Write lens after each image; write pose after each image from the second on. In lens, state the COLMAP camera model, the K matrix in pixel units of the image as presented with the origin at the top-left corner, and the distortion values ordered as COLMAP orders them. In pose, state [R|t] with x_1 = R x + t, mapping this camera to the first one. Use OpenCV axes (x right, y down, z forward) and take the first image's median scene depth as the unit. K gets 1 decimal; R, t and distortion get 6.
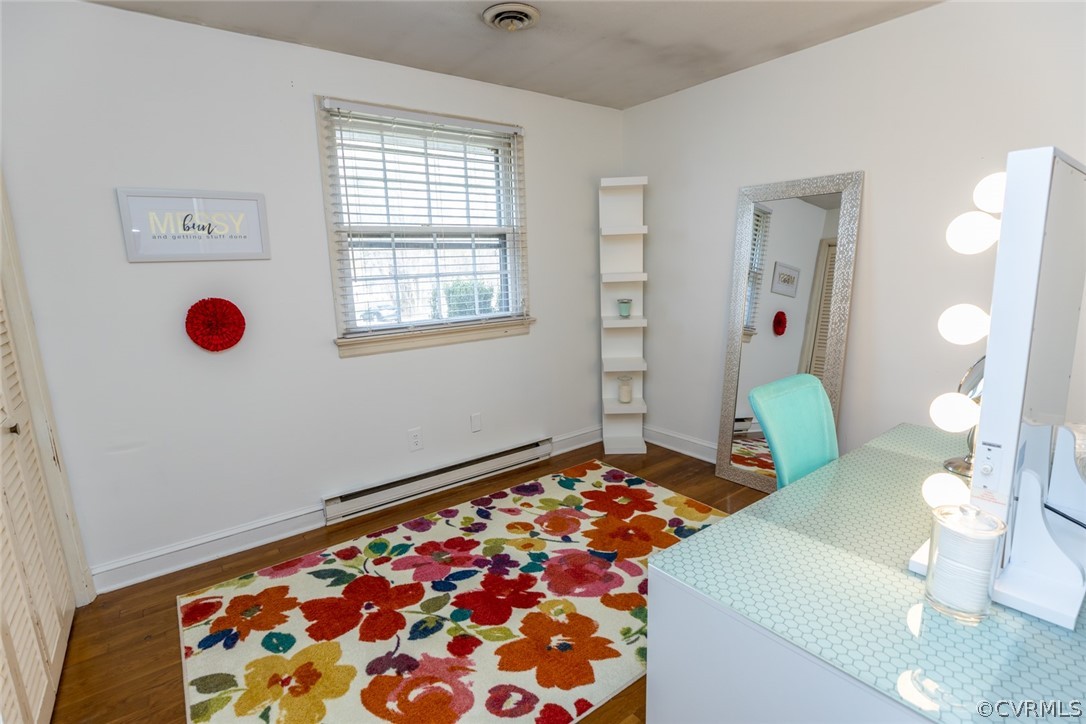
lens RADIAL K [[523.3, 0, 546.9], [0, 523.3, 360.5], [0, 0, 1]] dist [-0.030214, 0.004787]
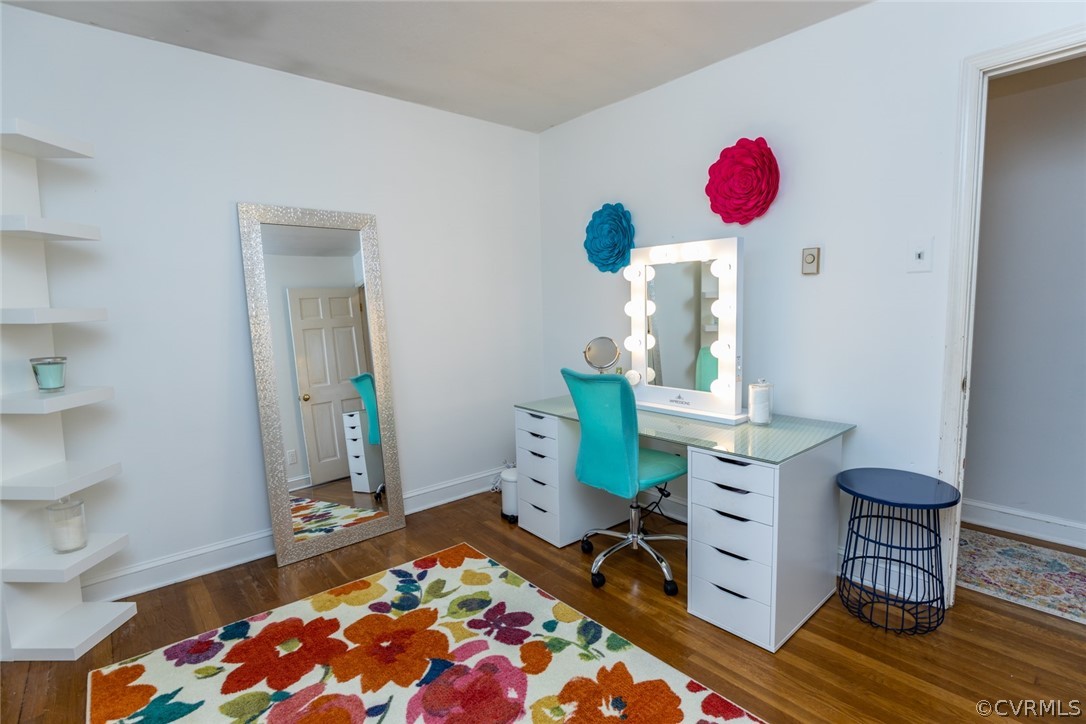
lens RADIAL K [[523.3, 0, 547.1], [0, 523.3, 362.0], [0, 0, 1]] dist [-0.030214, 0.004787]
pose [[-0.058198, -0.076944, 0.995335, -0.499060], [0.205885, 0.974667, 0.087384, -0.067823], [-0.976844, 0.210011, -0.040882, 0.664389]]
